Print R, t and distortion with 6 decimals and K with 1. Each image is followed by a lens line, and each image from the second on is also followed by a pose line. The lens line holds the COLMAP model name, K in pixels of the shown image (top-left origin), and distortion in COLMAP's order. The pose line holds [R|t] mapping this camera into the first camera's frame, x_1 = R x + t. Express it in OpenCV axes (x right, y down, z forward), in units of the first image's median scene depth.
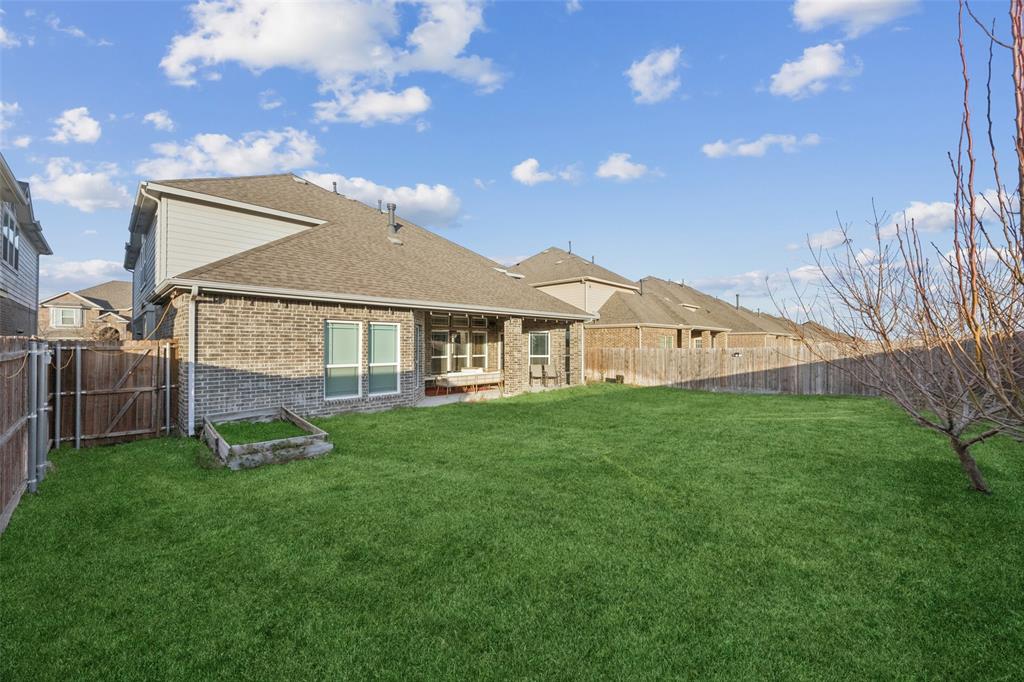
lens RADIAL K [[412.3, 0, 513.0], [0, 412.3, 338.3], [0, 0, 1]] dist [0.009706, -0.000183]
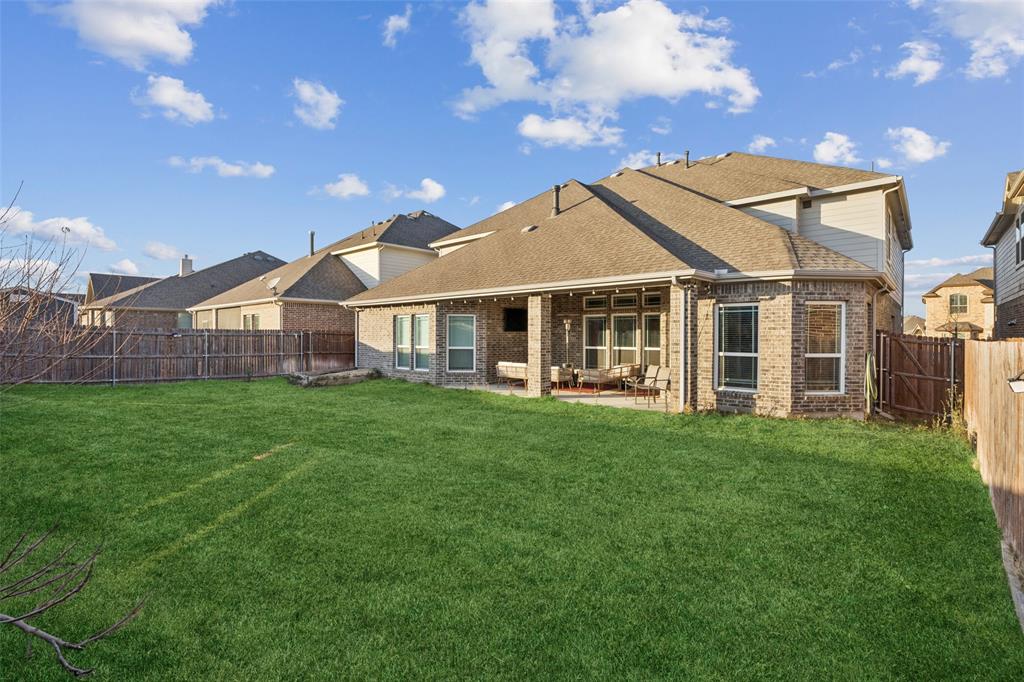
lens RADIAL K [[468.5, 0, 512.0], [0, 468.5, 341.0], [0, 0, 1]] dist [-0.000401, -0.000026]
pose [[0.005442, 0.008967, -0.999945, 0.861137], [0.011070, 0.999898, 0.009027, 0.025207], [0.999924, -0.011119, 0.005342, 0.952097]]
